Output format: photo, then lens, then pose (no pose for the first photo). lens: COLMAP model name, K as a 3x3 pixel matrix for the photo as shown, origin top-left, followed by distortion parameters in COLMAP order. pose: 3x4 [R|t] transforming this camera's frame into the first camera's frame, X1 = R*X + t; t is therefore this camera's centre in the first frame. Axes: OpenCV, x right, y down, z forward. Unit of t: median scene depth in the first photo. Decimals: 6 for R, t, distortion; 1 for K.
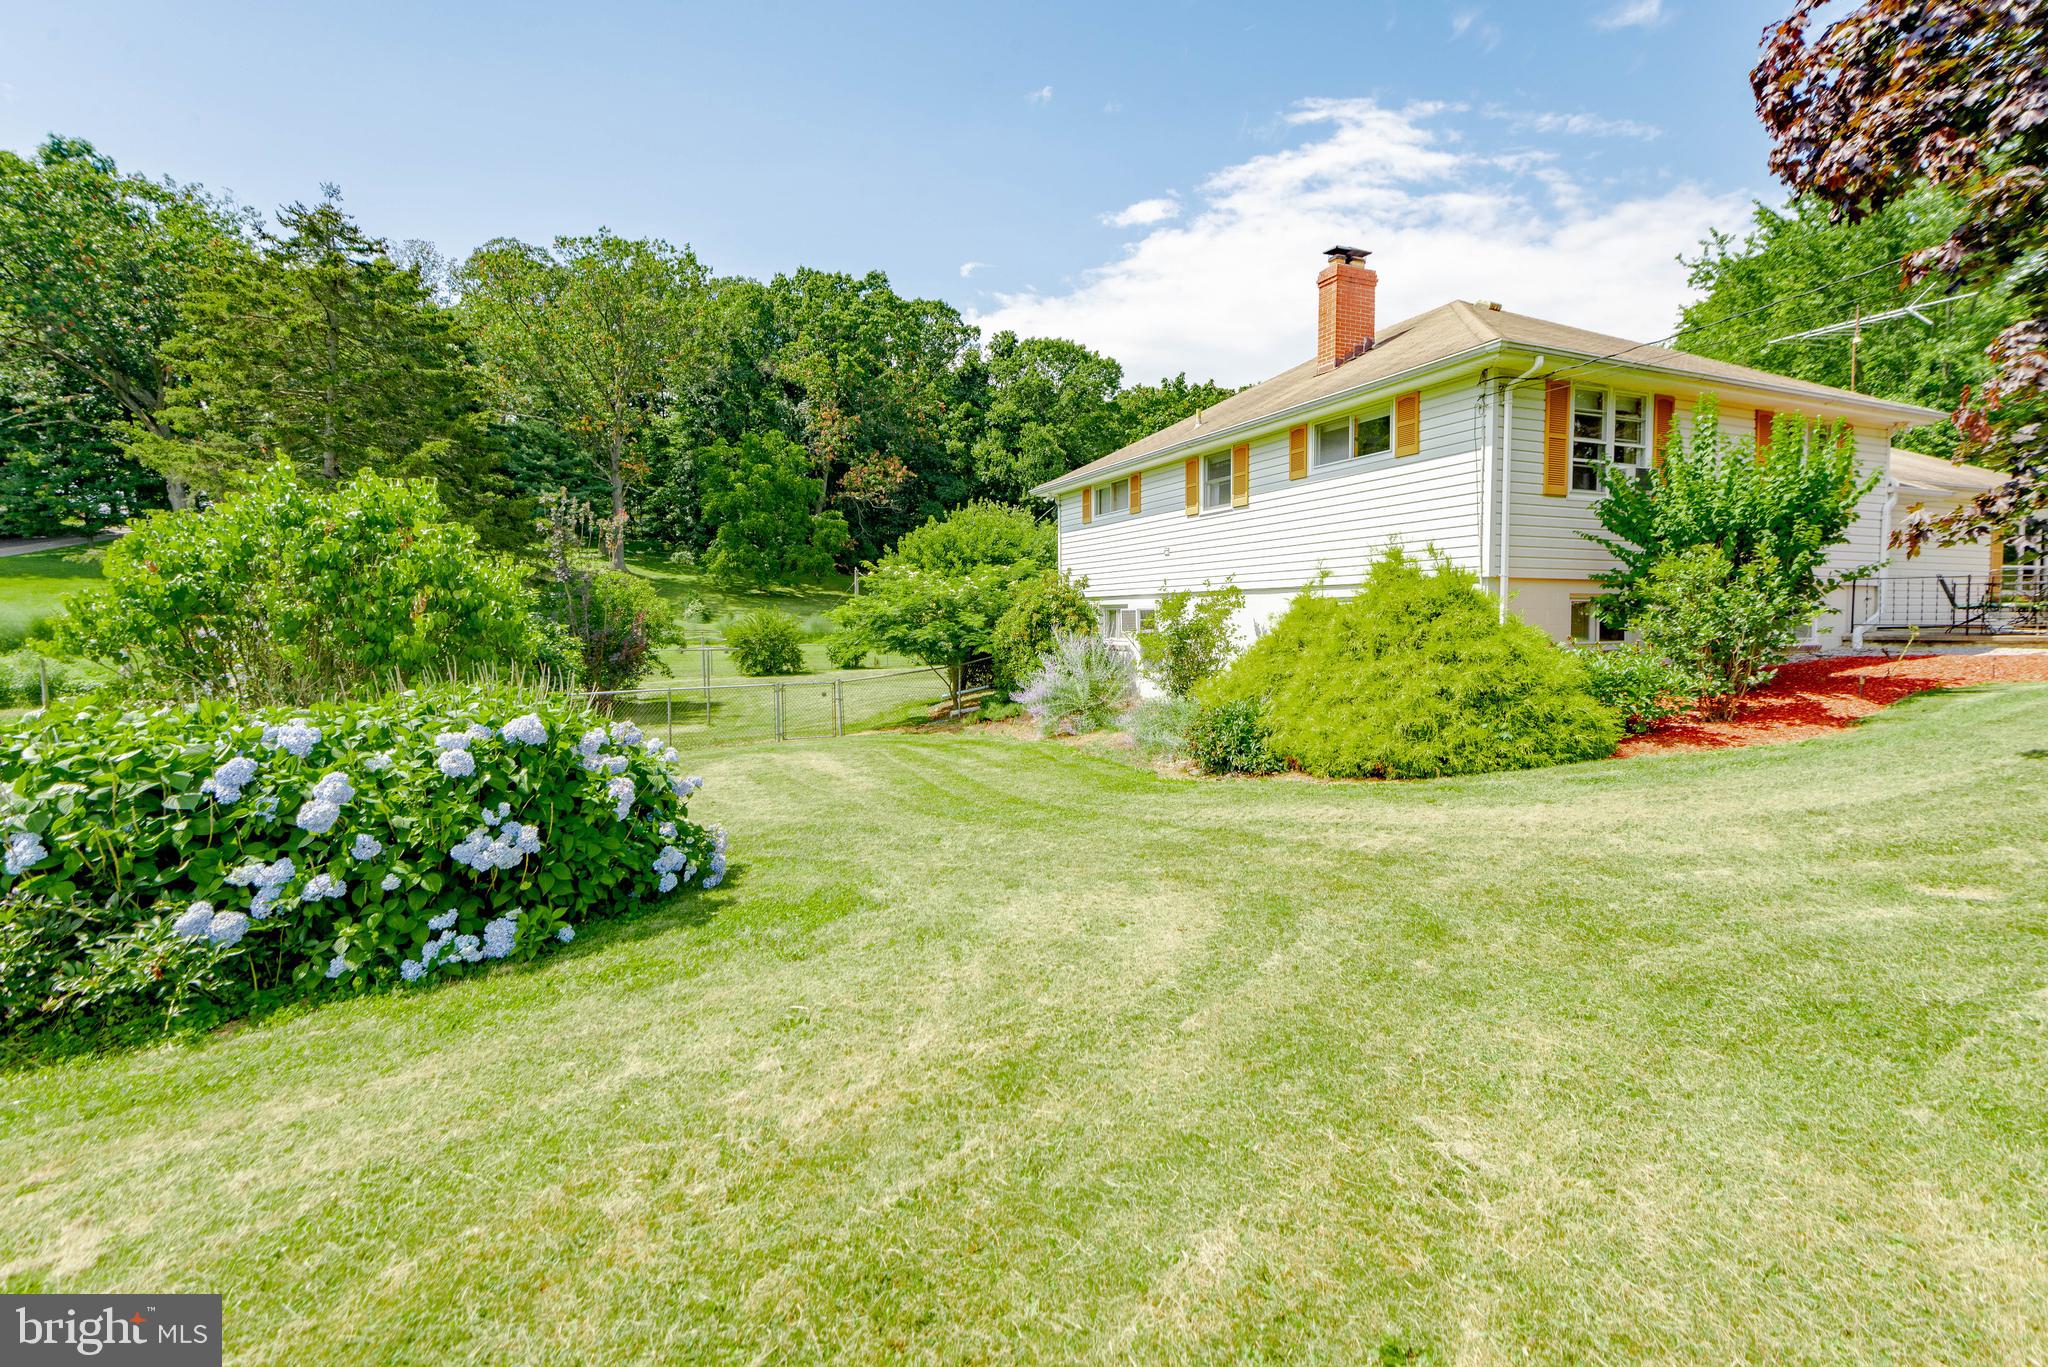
lens RADIAL K [[949.7, 0, 1025.9], [0, 949.7, 680.7], [0, 0, 1]] dist [0.000448, 0.000770]
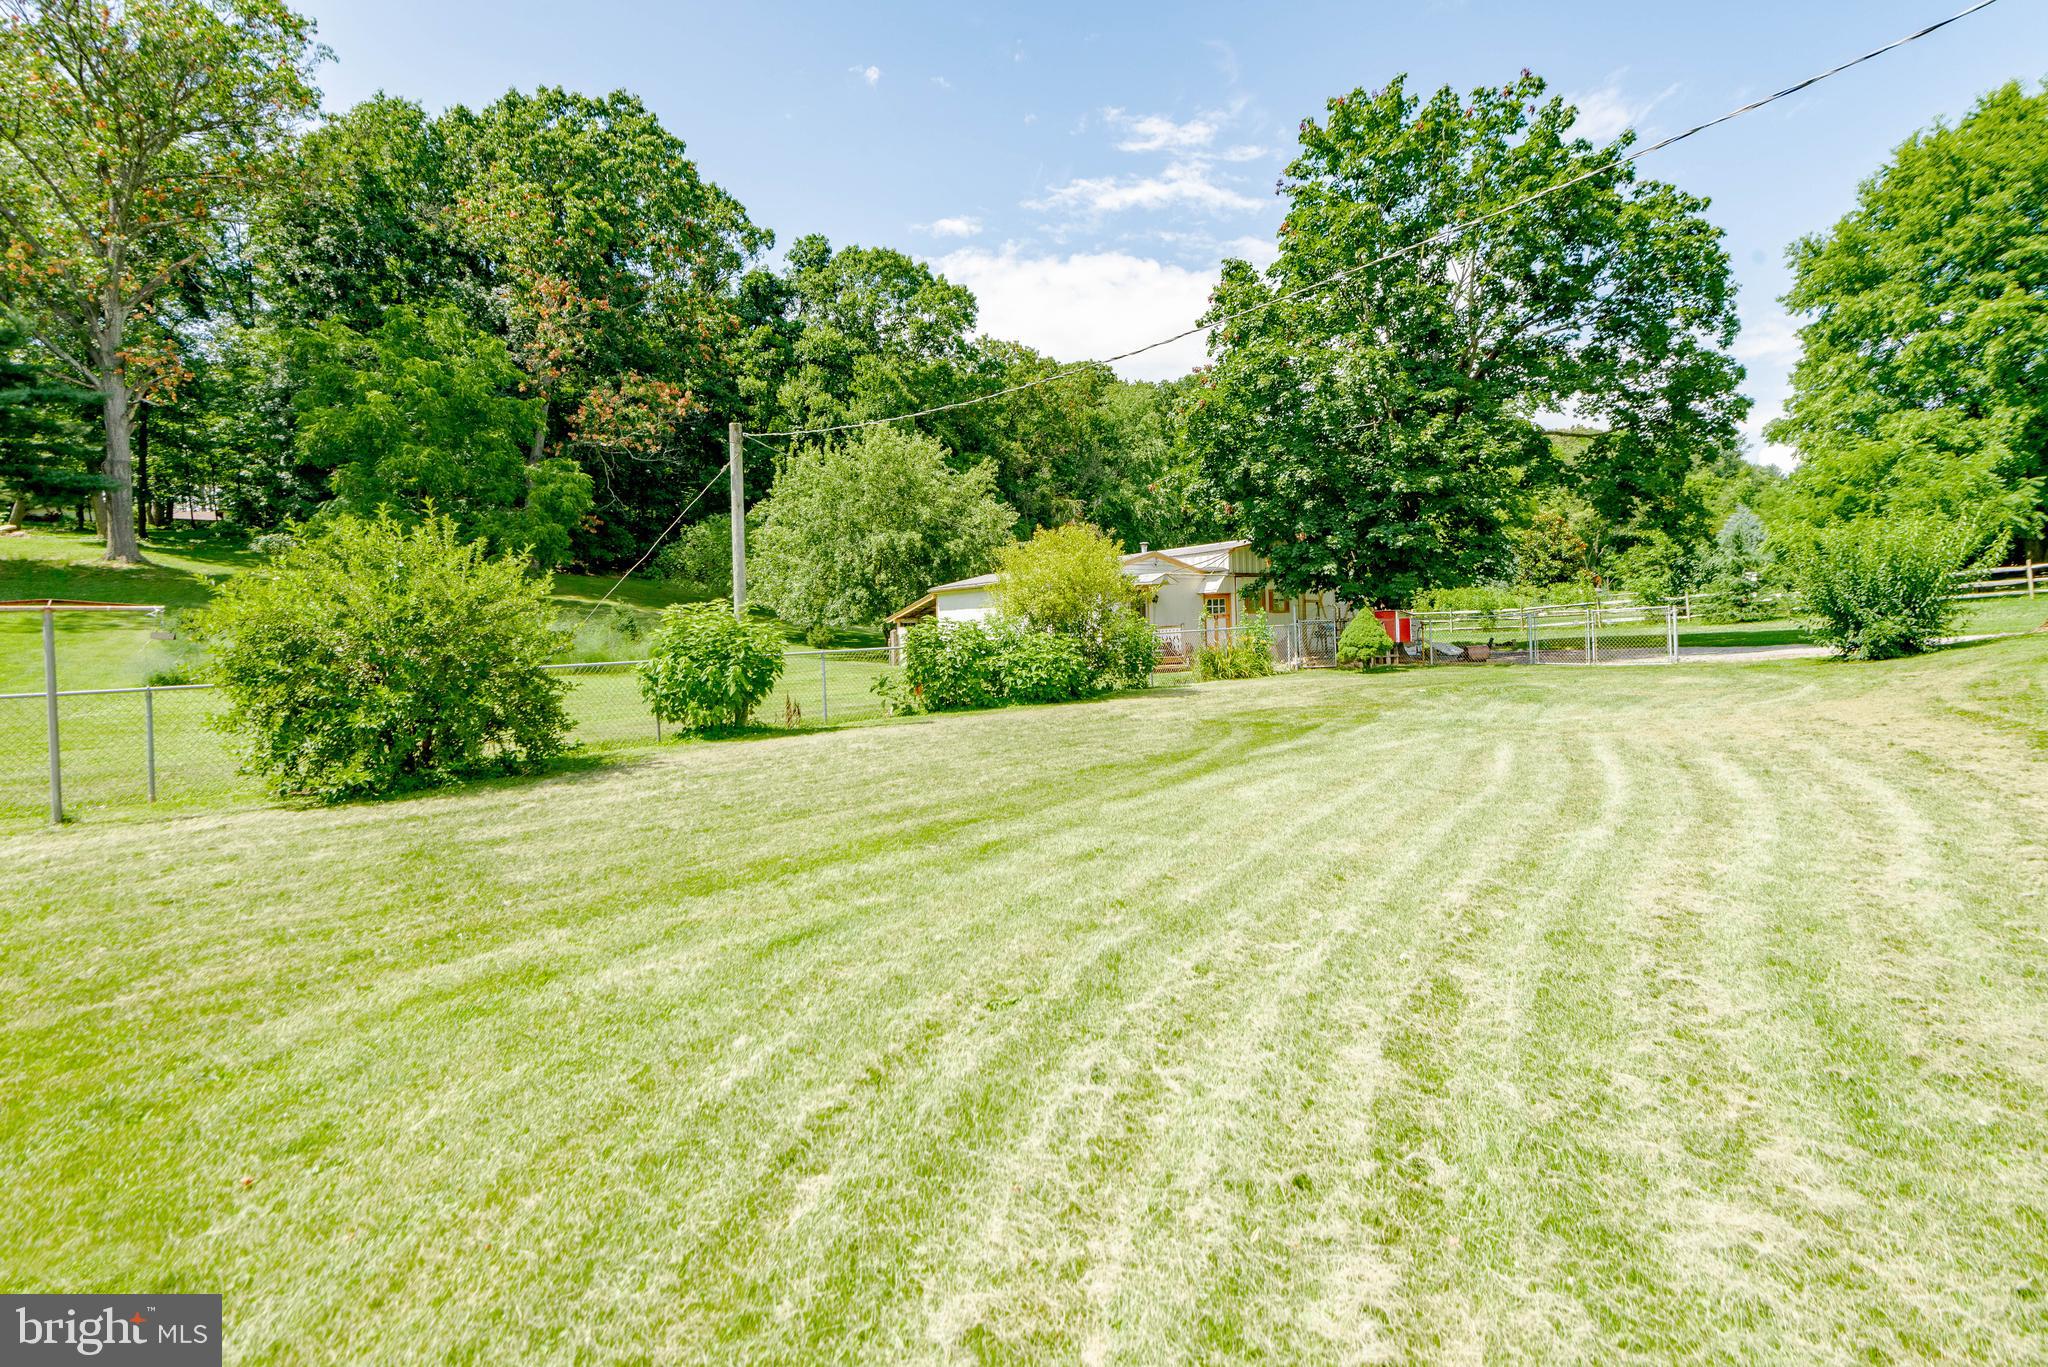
lens RADIAL K [[949.7, 0, 1021.0], [0, 949.7, 684.8], [0, 0, 1]] dist [0.000448, 0.000770]
pose [[0.962426, -0.033750, 0.269440, -0.086904], [0.043127, 0.998650, -0.028958, -0.008272], [-0.268099, 0.039490, 0.962582, 0.336986]]
